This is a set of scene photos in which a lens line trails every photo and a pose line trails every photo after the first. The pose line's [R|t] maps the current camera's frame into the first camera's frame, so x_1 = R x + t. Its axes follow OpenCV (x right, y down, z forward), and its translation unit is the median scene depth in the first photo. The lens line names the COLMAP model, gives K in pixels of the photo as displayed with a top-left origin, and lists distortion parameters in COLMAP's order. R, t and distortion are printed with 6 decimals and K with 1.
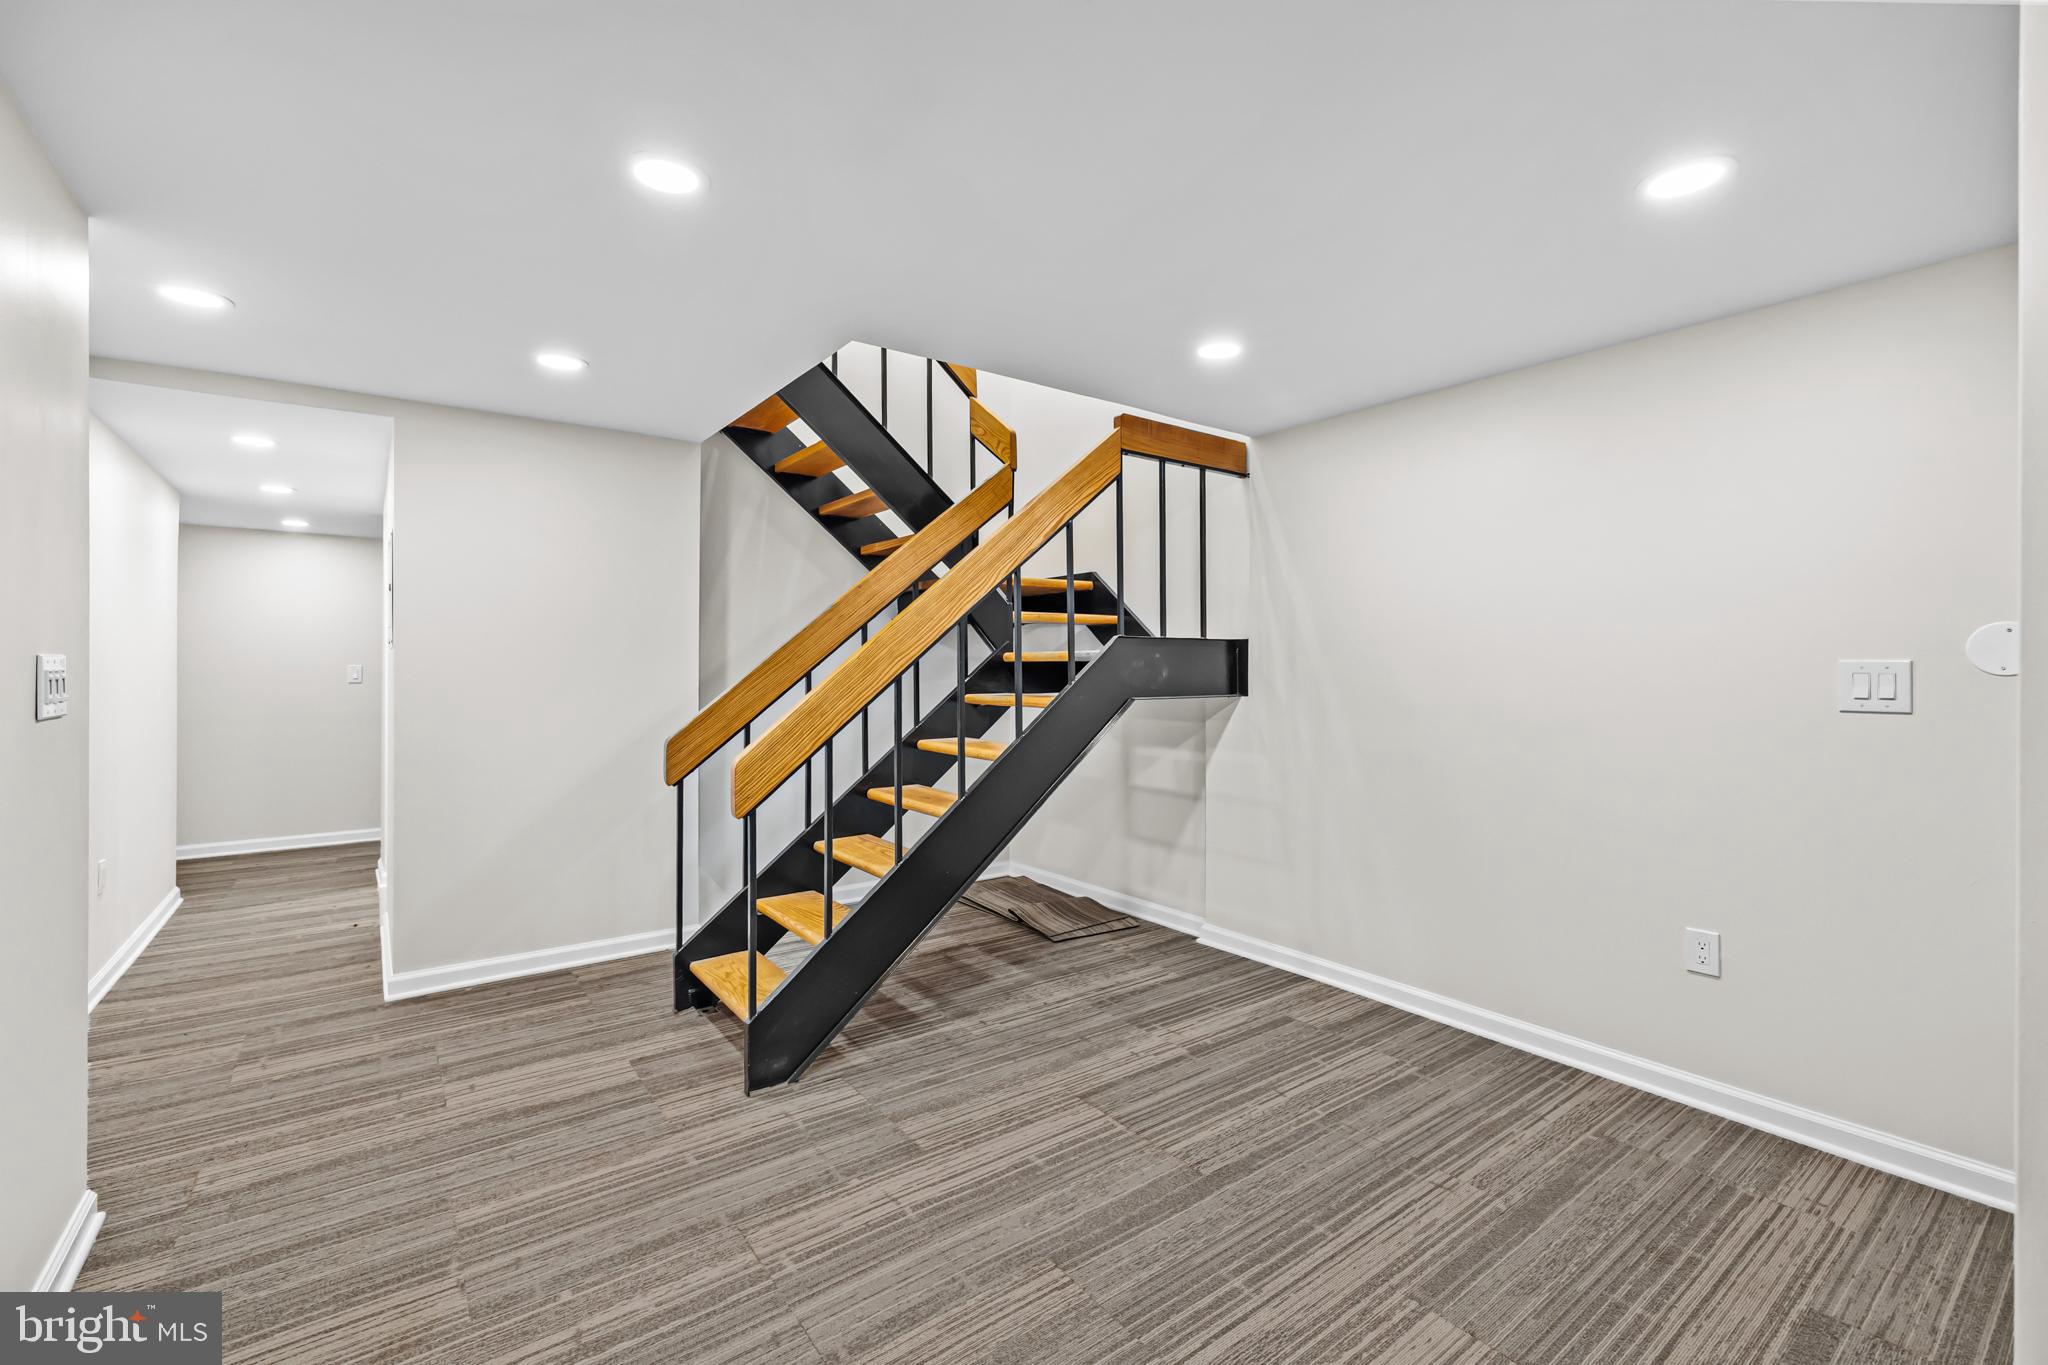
lens RADIAL K [[862.1, 0, 1015.8], [0, 862.1, 675.1], [0, 0, 1]] dist [0.001689, 0.000248]
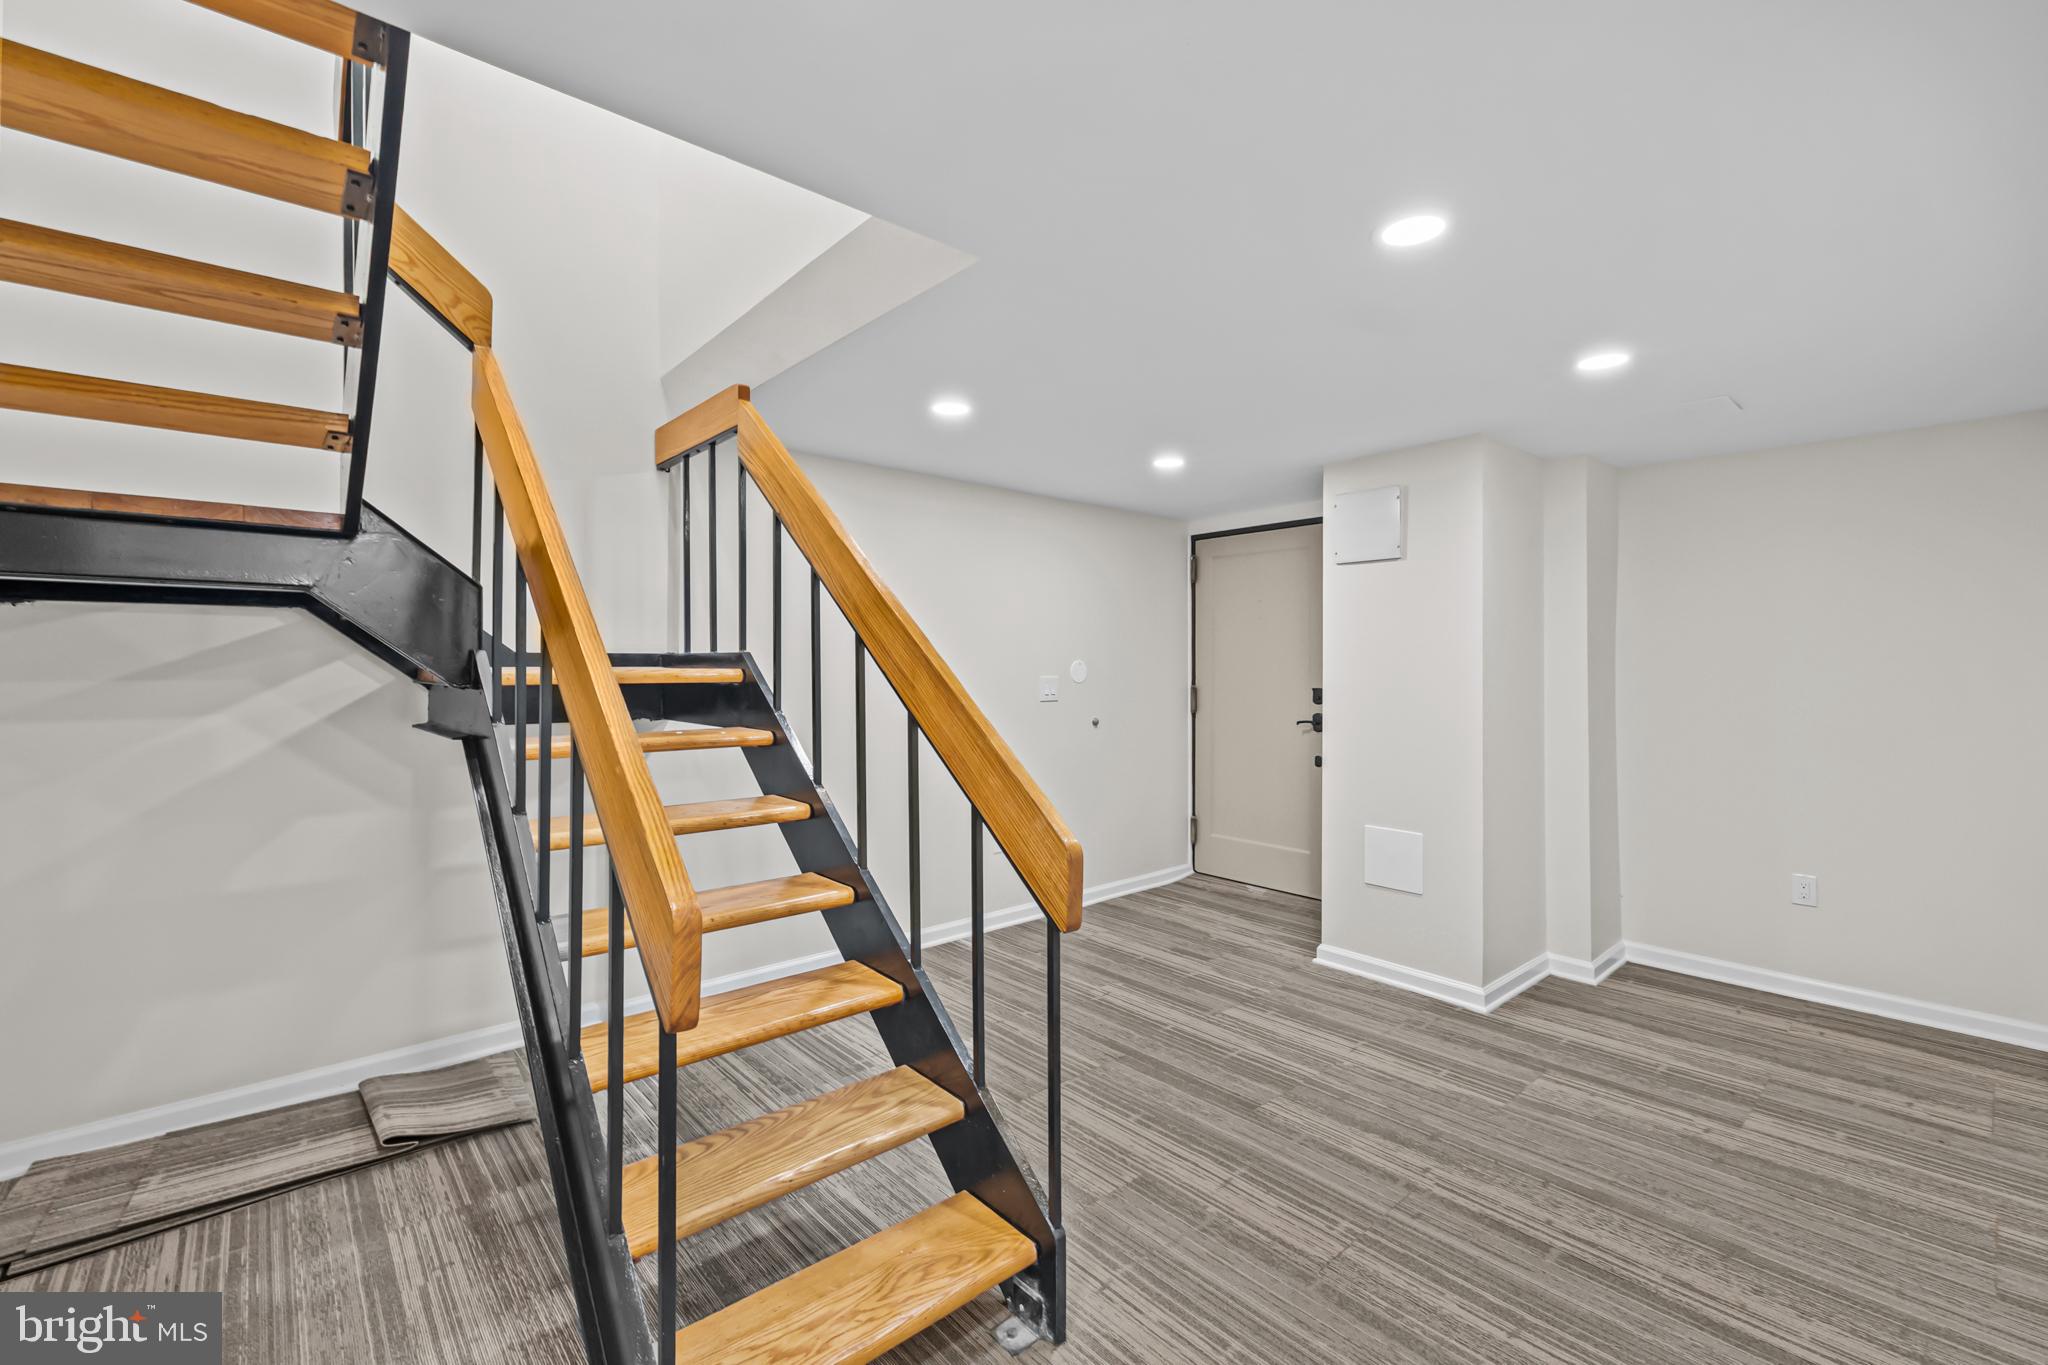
lens RADIAL K [[862.1, 0, 1022.5], [0, 862.1, 669.6], [0, 0, 1]] dist [0.001689, 0.000248]
pose [[-0.079964, -0.003112, 0.996793, -1.063710], [0.006694, 0.999971, 0.003659, -0.041389], [-0.996775, 0.006965, -0.079941, 1.180964]]
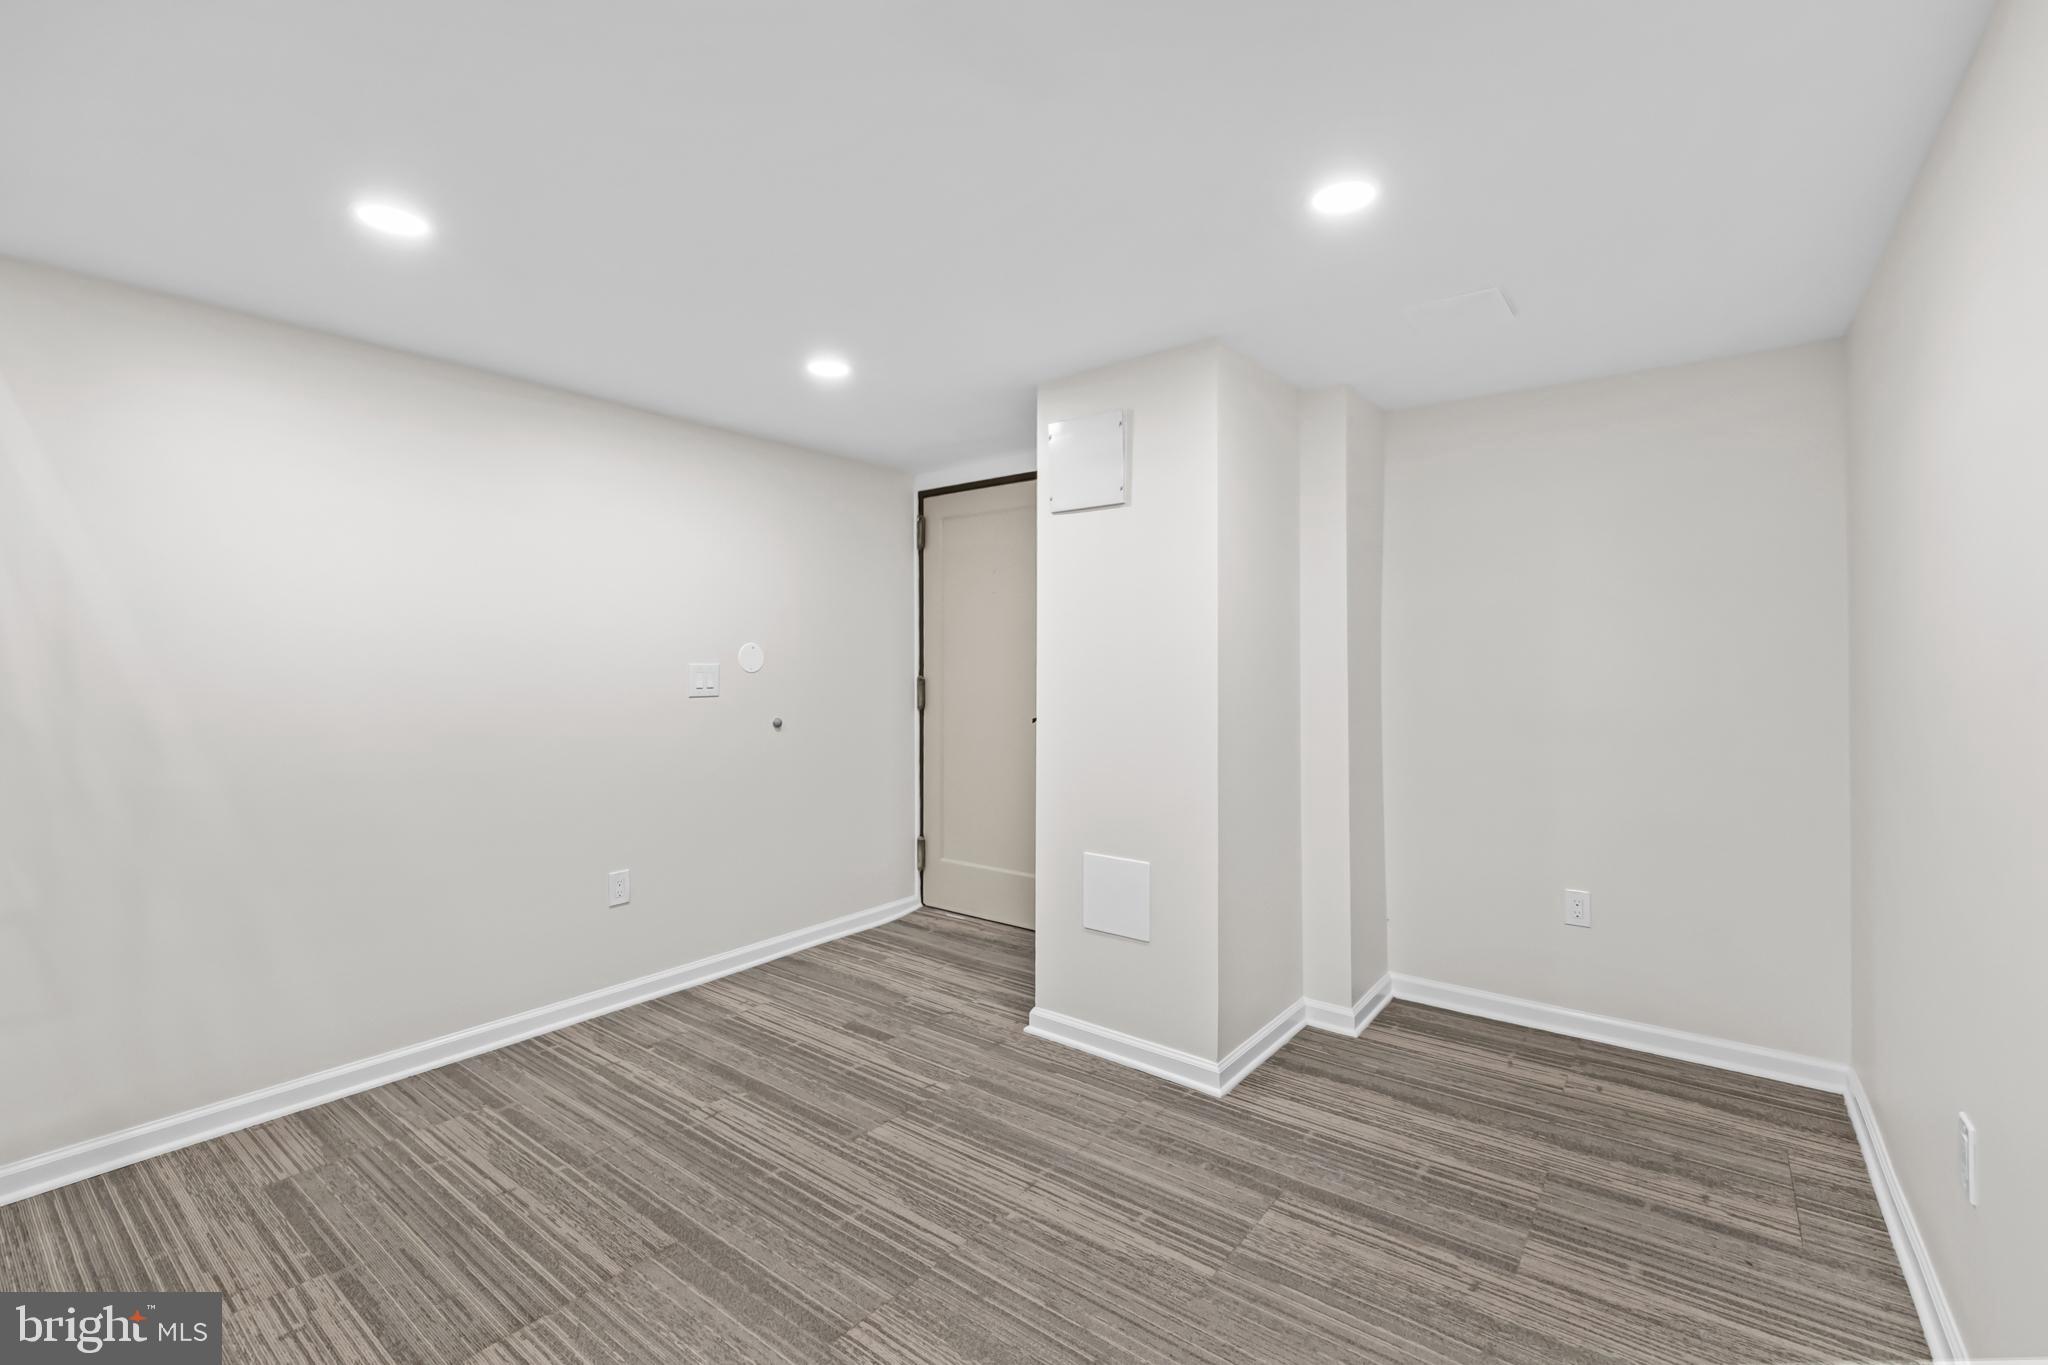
lens RADIAL K [[862.1, 0, 1034.9], [0, 862.1, 673.6], [0, 0, 1]] dist [0.001689, 0.000248]
pose [[-0.270287, -0.006561, 0.962757, -0.676783], [0.010527, 0.999897, 0.009770, -0.008651], [-0.962722, 0.012775, -0.270190, 0.812262]]
